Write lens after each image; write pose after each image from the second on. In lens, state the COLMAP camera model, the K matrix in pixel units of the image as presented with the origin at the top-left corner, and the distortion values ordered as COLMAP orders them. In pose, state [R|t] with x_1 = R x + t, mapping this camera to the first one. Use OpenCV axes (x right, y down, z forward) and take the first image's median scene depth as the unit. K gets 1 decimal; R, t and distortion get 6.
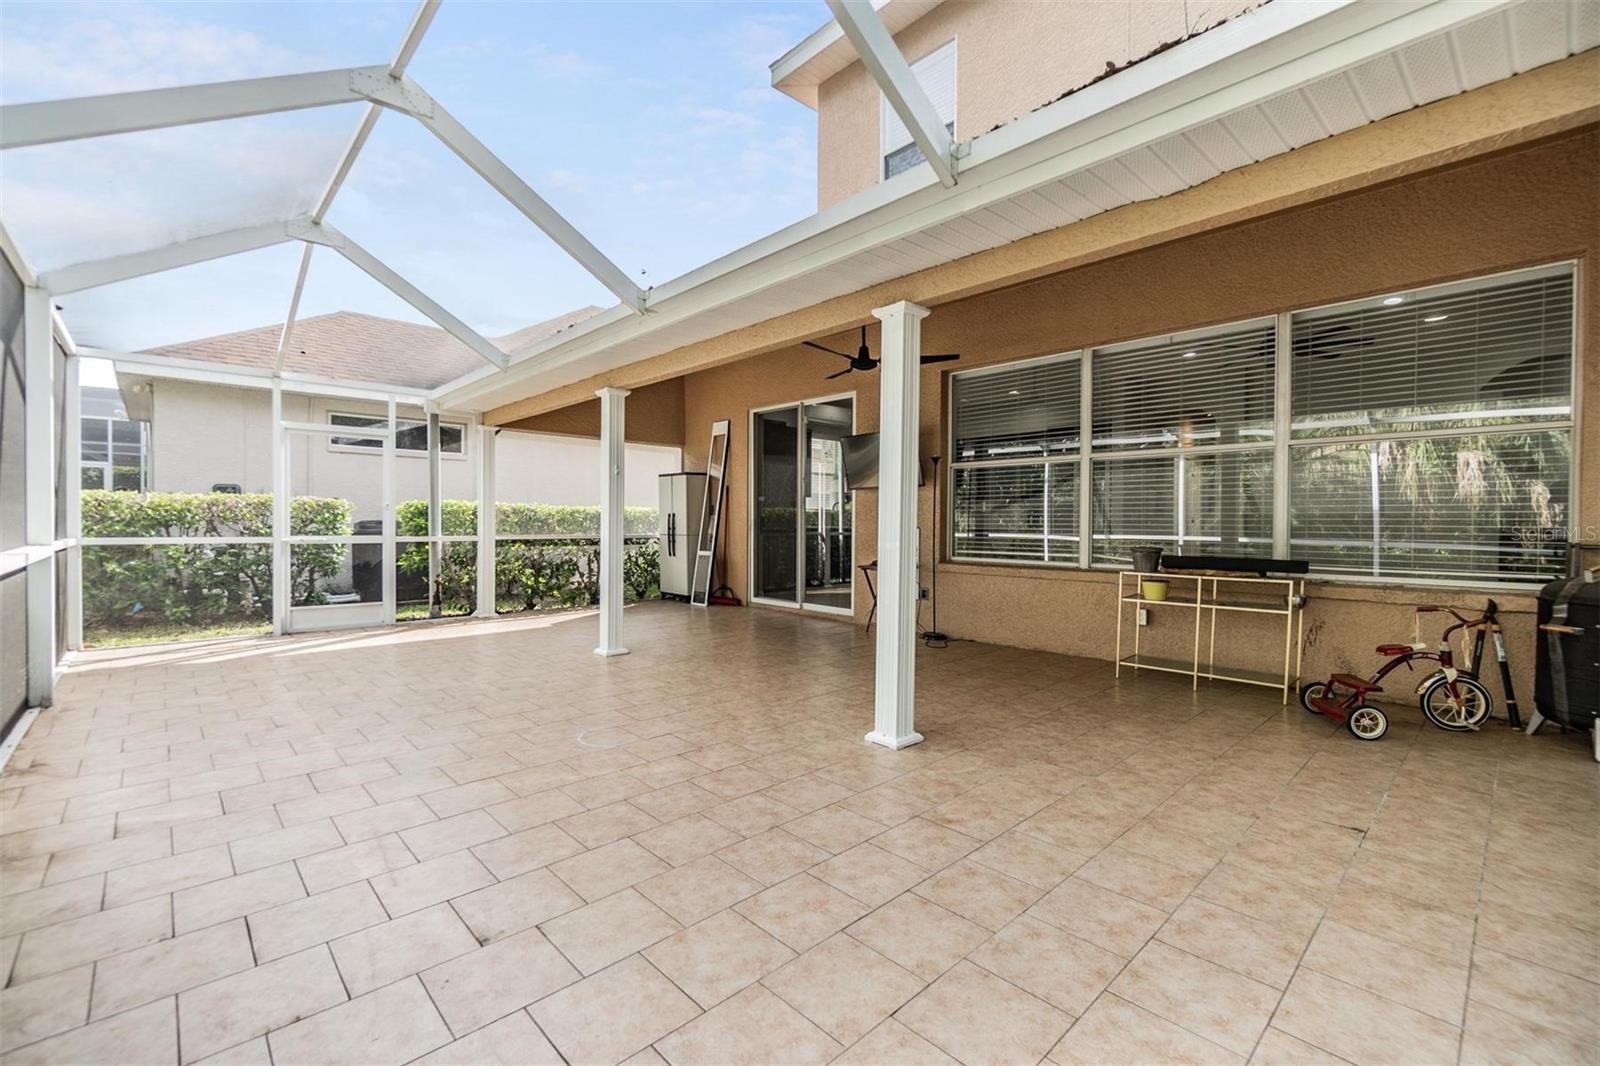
lens RADIAL K [[699.0, 0, 799.4], [0, 699.0, 519.7], [0, 0, 1]] dist [-0.001964, 0.000479]
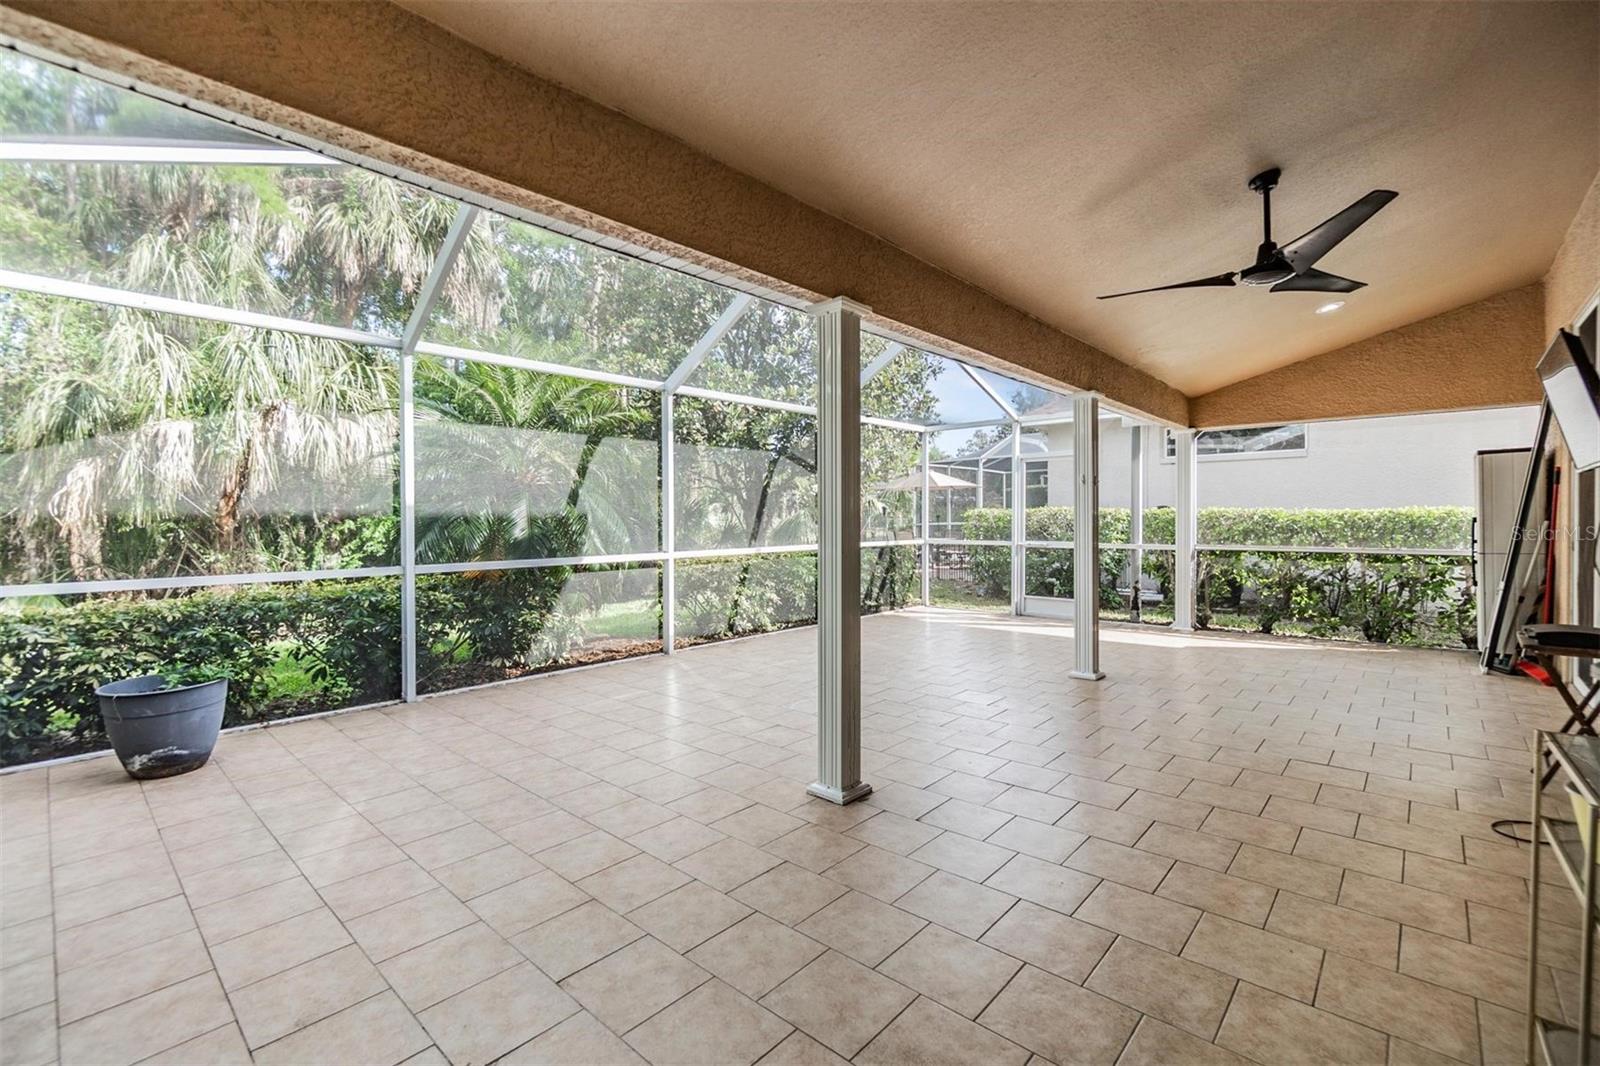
lens RADIAL K [[699.0, 0, 799.4], [0, 699.0, 519.7], [0, 0, 1]] dist [-0.001964, 0.000479]
pose [[0.064788, -0.003768, -0.997892, 1.144573], [0.011220, 0.999932, -0.003048, -0.034798], [0.997836, -0.010999, 0.064826, 0.996047]]
